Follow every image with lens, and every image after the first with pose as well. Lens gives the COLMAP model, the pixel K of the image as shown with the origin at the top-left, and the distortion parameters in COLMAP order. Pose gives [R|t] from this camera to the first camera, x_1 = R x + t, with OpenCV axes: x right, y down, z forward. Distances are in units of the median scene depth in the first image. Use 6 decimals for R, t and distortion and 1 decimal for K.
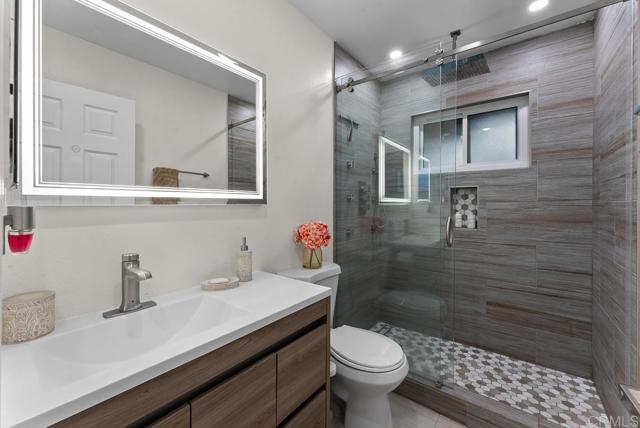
lens RADIAL K [[262.6, 0, 320.8], [0, 262.6, 203.8], [0, 0, 1]] dist [-0.000014, 0.000019]
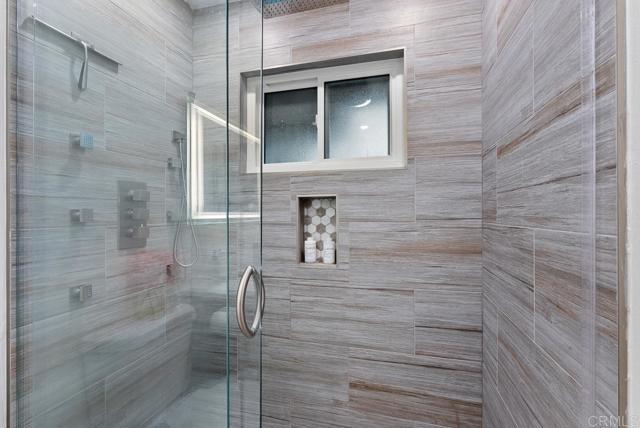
lens RADIAL K [[315.1, 0, 320.0], [0, 315.1, 214.0], [0, 0, 1]] dist [-0.001246, -0.000291]
pose [[0.919696, -0.003656, 0.392613, 0.285205], [0.004299, 0.999990, -0.000760, -0.024004], [-0.392607, 0.002386, 0.919703, 0.354141]]
